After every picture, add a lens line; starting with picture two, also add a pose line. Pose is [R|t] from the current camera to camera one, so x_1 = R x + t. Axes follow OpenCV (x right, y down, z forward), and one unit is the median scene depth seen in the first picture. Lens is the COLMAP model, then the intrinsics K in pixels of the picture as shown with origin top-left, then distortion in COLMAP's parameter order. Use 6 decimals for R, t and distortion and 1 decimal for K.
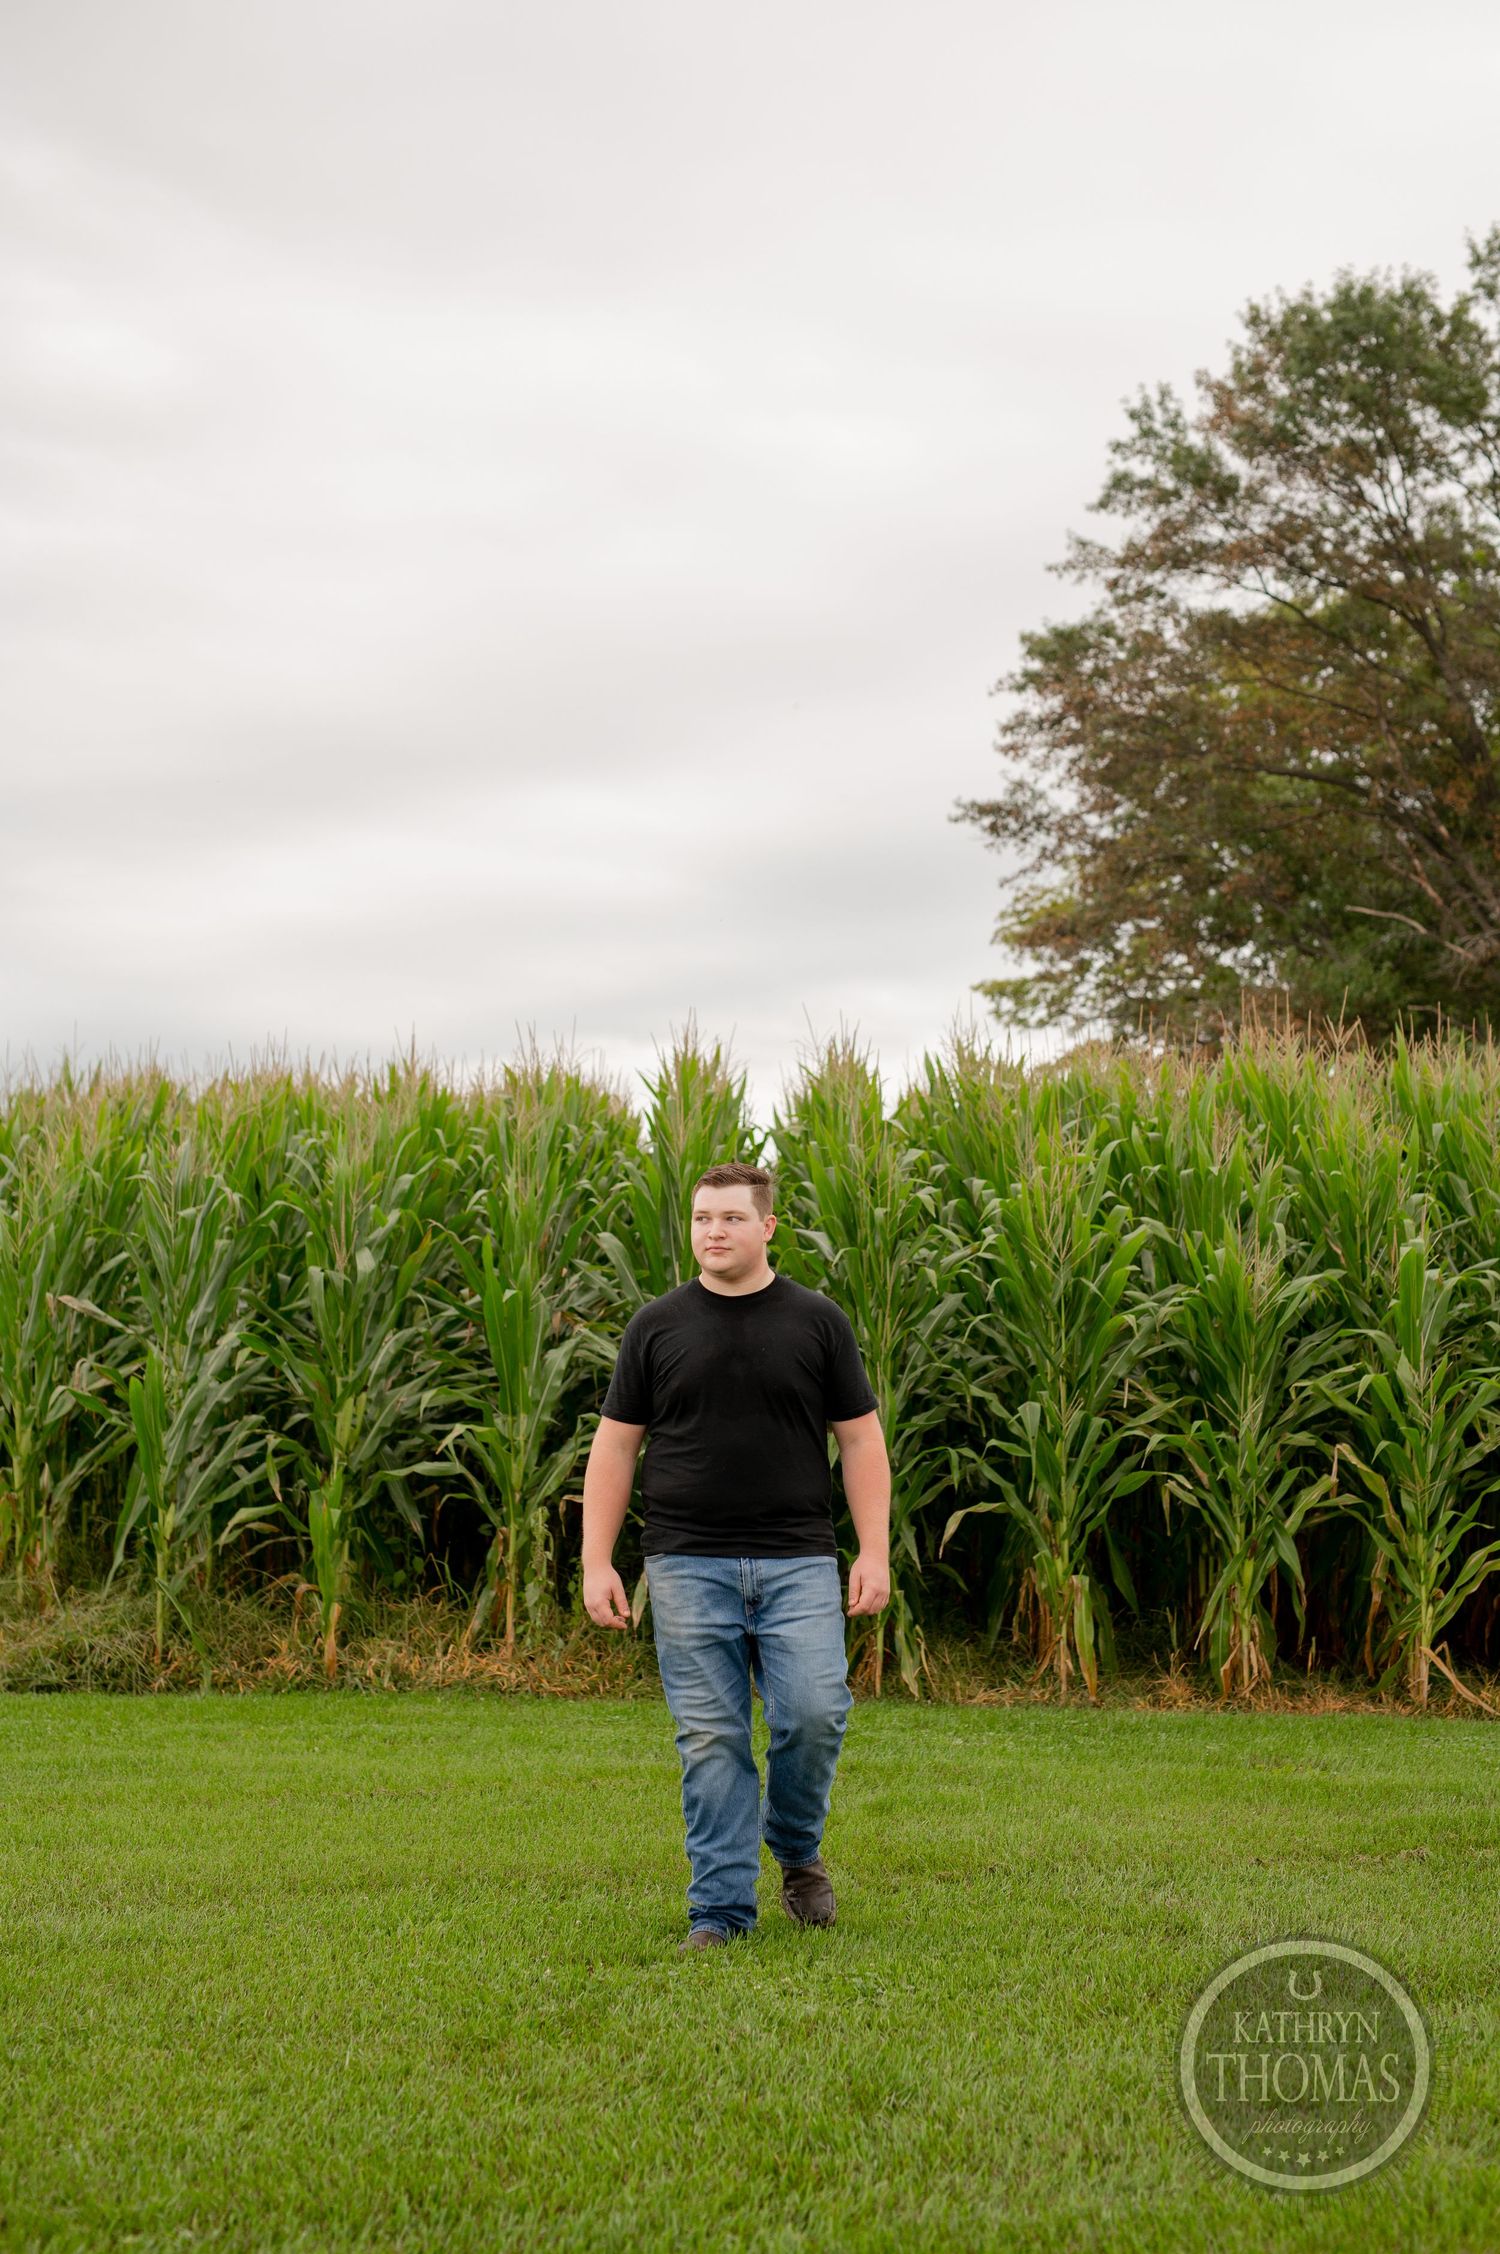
lens RADIAL K [[3092.0, 0, 742.0], [0, 3092.0, 1126.2], [0, 0, 1]] dist [-0.005983, 0.076596]
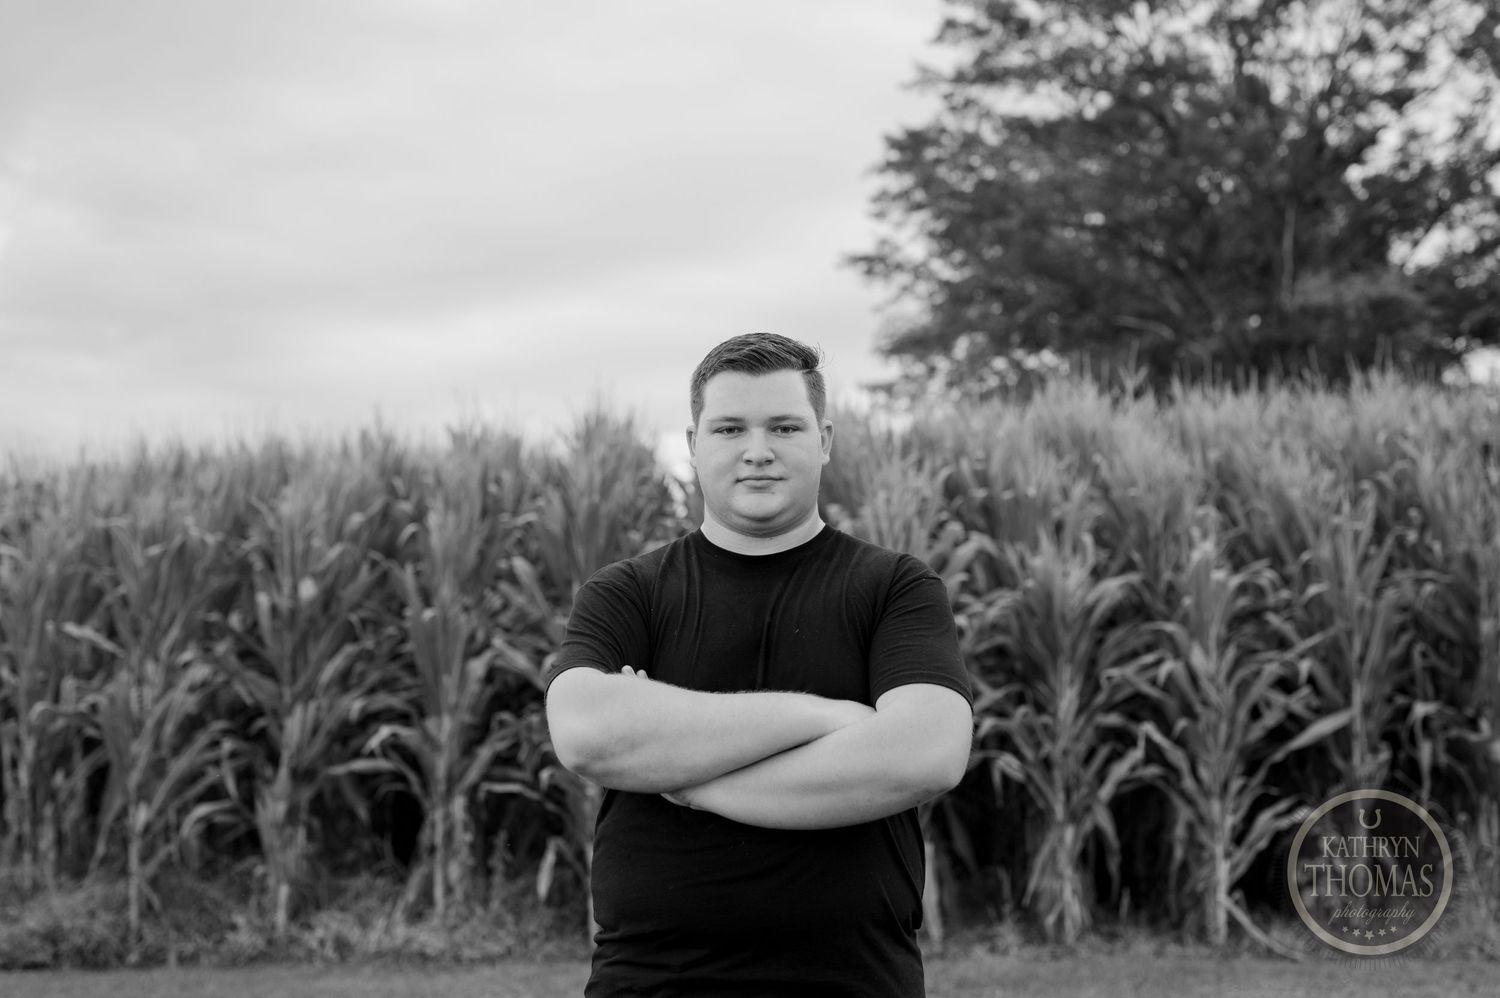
lens RADIAL K [[2057.7, 0, 753.1], [0, 2057.7, 502.7], [0, 0, 1]] dist [-0.005983, 0.076596]
pose [[0.999468, -0.026232, 0.019385, 0.031939], [0.026114, 0.999639, 0.006304, 0.010673], [-0.019543, -0.005795, 0.999792, 0.220248]]
